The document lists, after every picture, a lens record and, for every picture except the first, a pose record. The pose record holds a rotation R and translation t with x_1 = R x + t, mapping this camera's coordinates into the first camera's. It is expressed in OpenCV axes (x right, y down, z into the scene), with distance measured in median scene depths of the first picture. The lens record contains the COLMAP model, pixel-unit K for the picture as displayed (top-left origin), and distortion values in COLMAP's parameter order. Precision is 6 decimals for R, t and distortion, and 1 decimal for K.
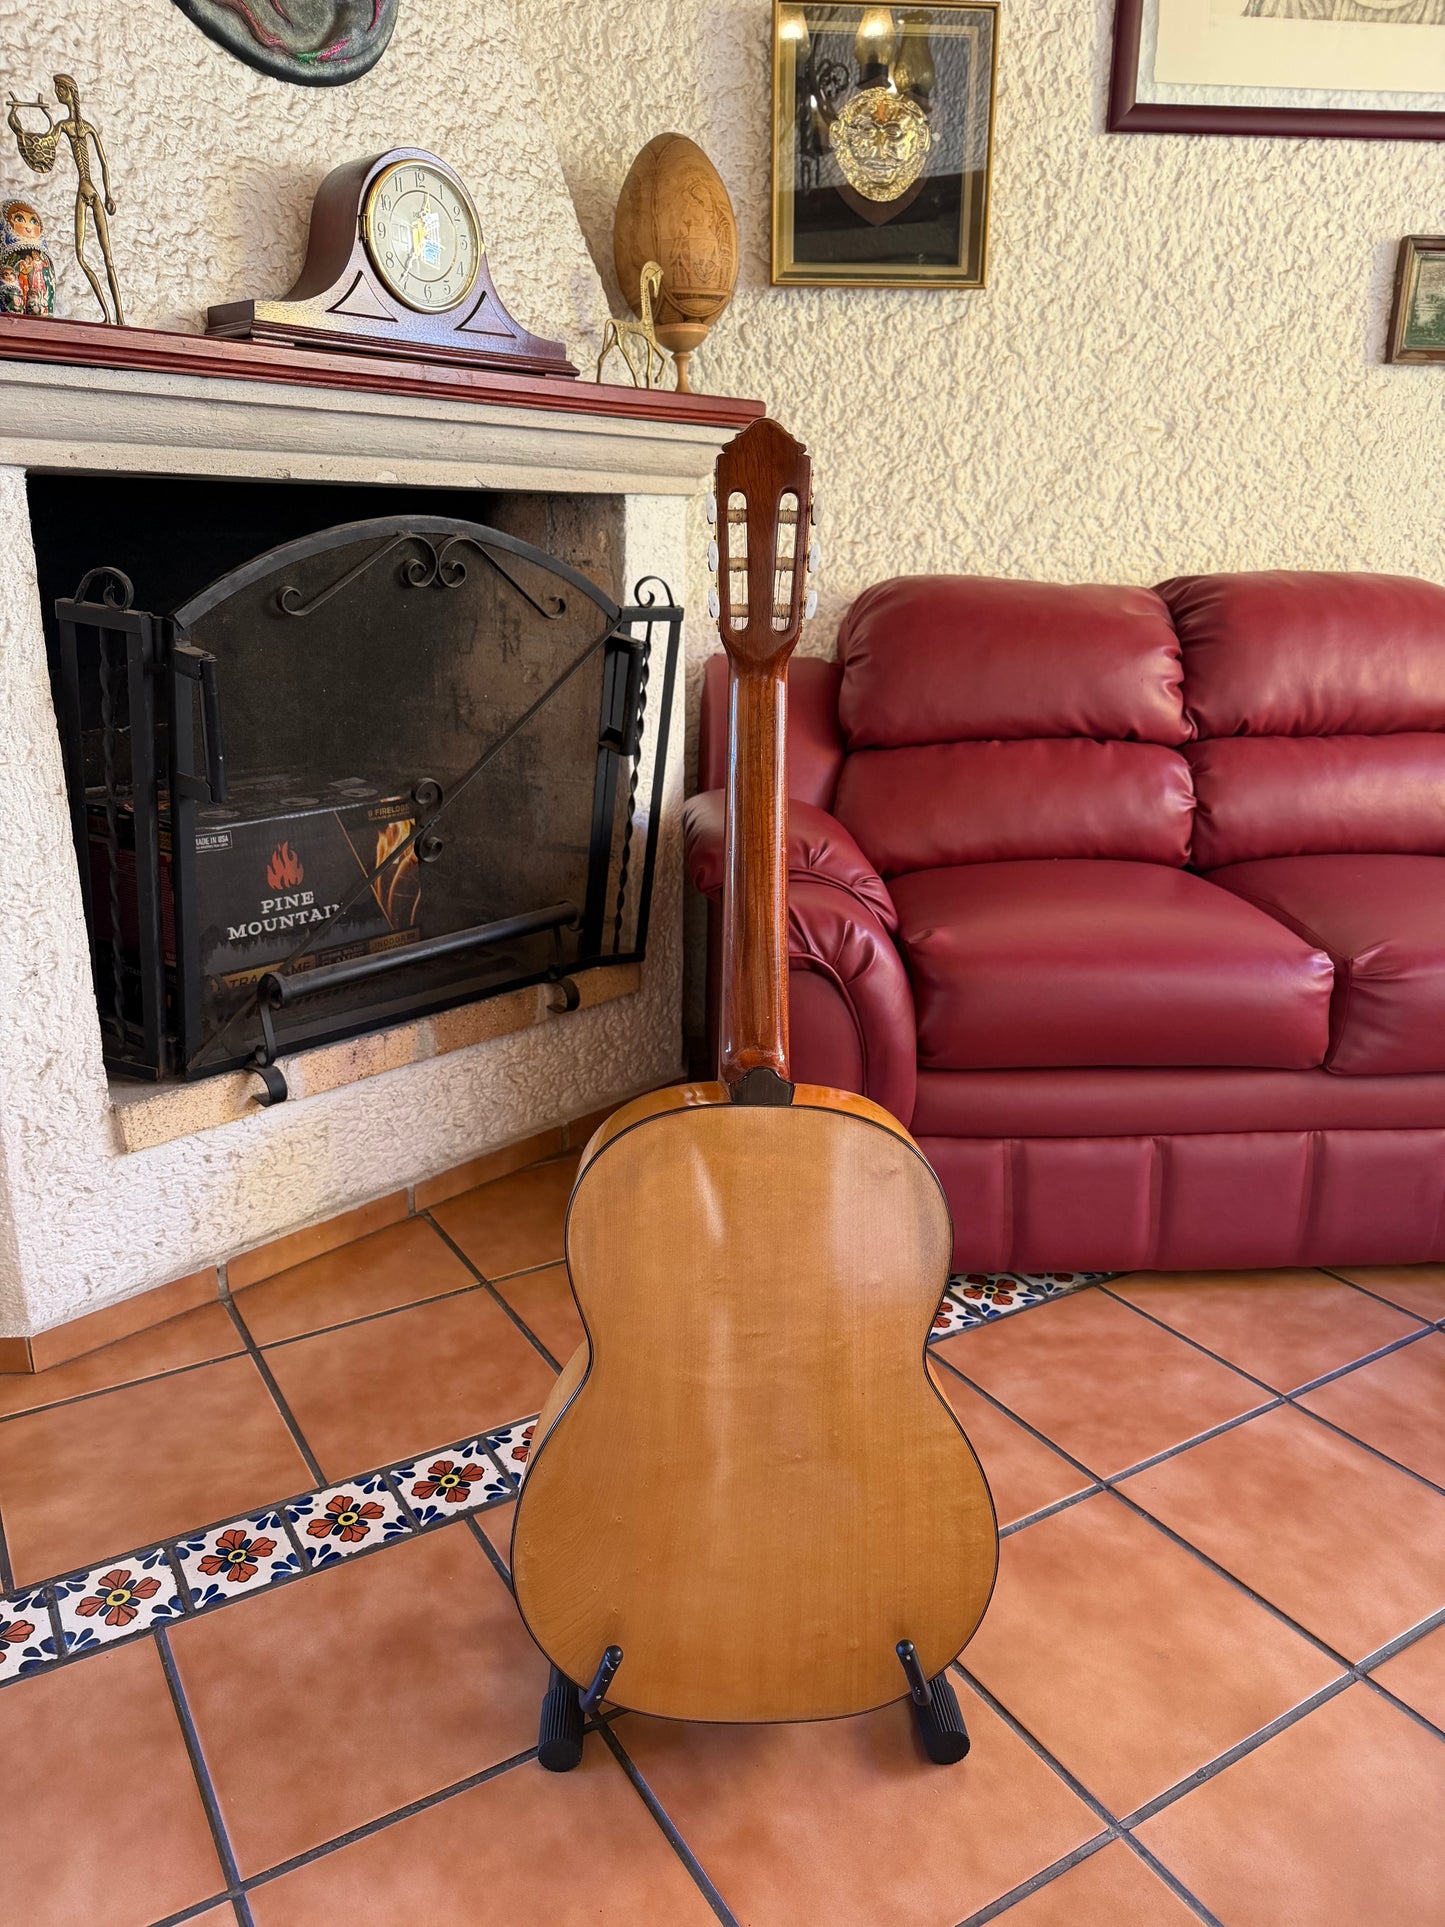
lens RADIAL K [[1364.7, 0, 713.5], [0, 1364.7, 971.0], [0, 0, 1]] dist [0.003219, -0.011080]
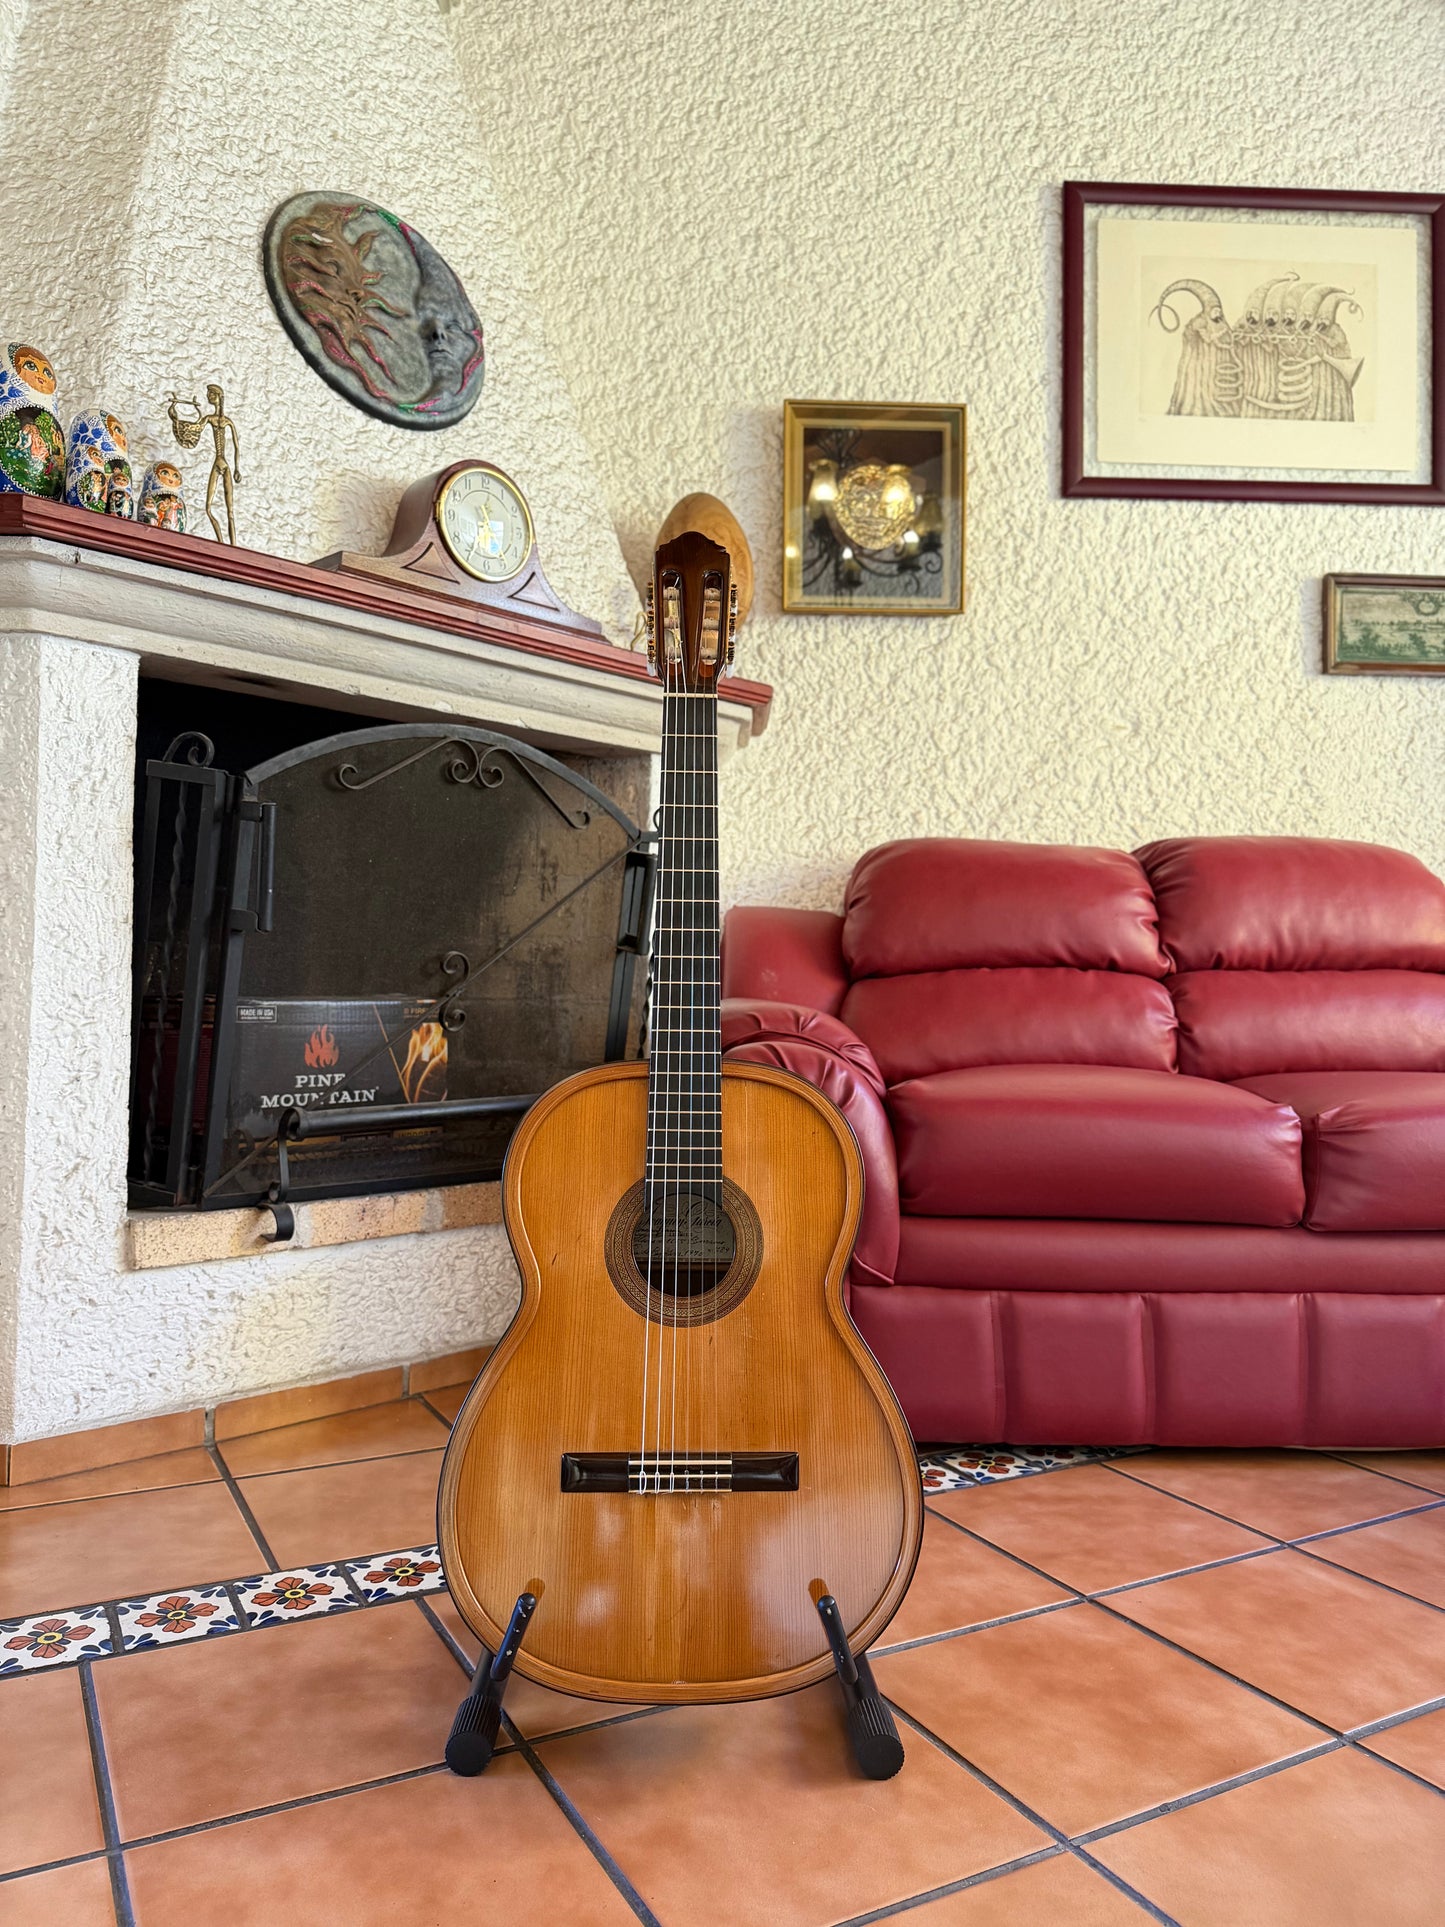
lens RADIAL K [[1333.6, 0, 727.2], [0, 1333.6, 971.1], [0, 0, 1]] dist [0.188452, -0.426528]
pose [[0.998916, 0.007825, -0.045888, 0.048840], [-0.021869, 0.949107, -0.314194, 0.168325], [0.041094, 0.314857, 0.948249, -0.027497]]
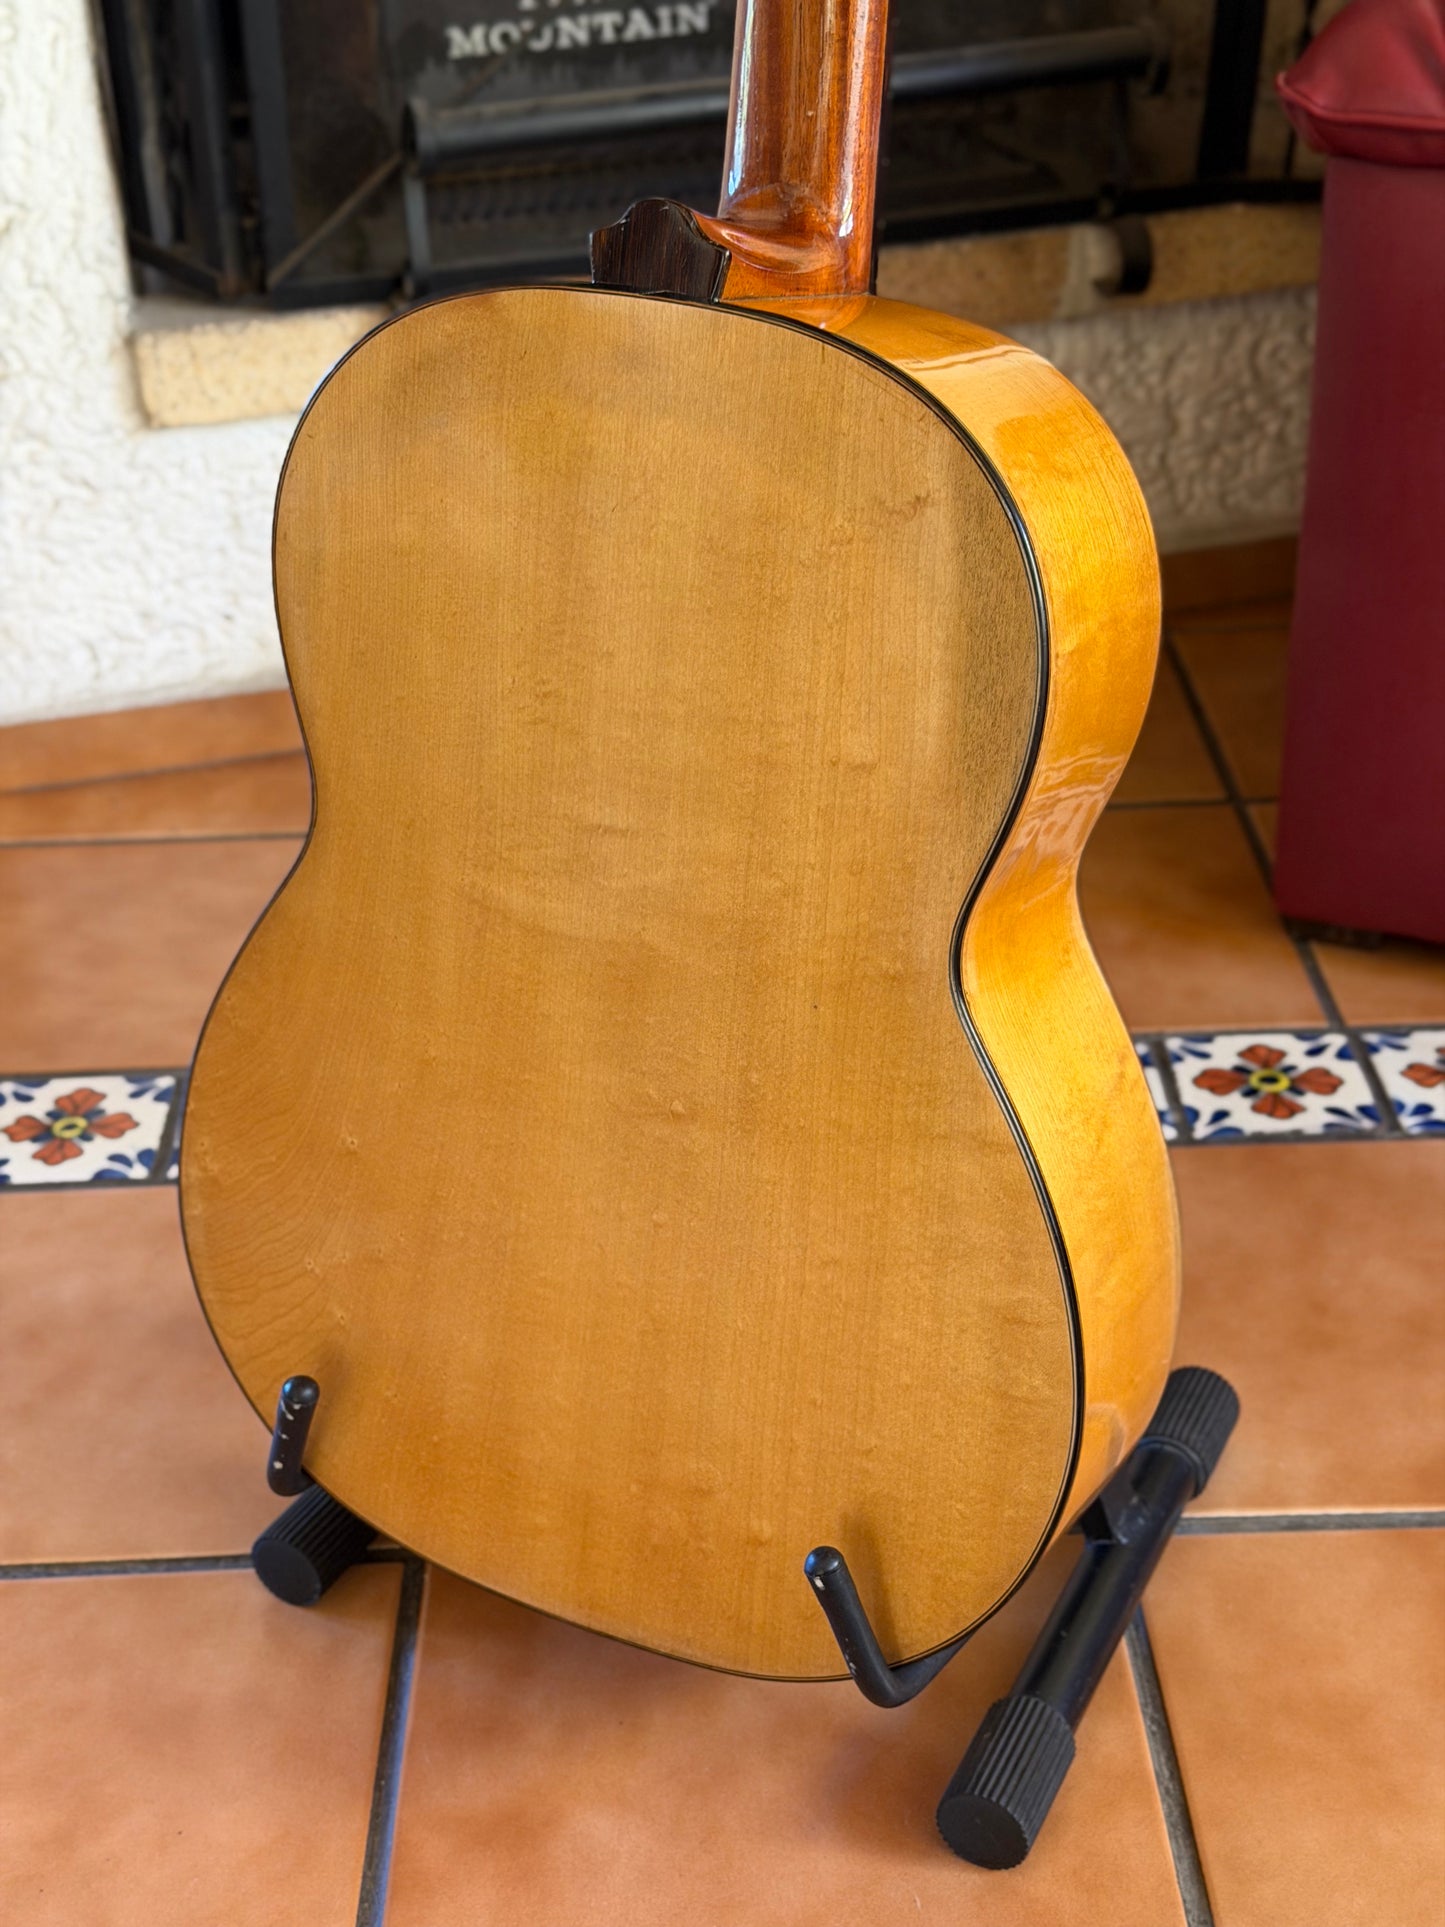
lens RADIAL K [[2723.9, 0, 726.0], [0, 2723.9, 968.6], [0, 0, 1]] dist [0.122495, -0.061997]
pose [[0.863809, 0.210647, -0.457670, 0.220824], [-0.112602, 0.966140, 0.232150, 0.044977], [0.491075, -0.148999, 0.858280, 0.106542]]
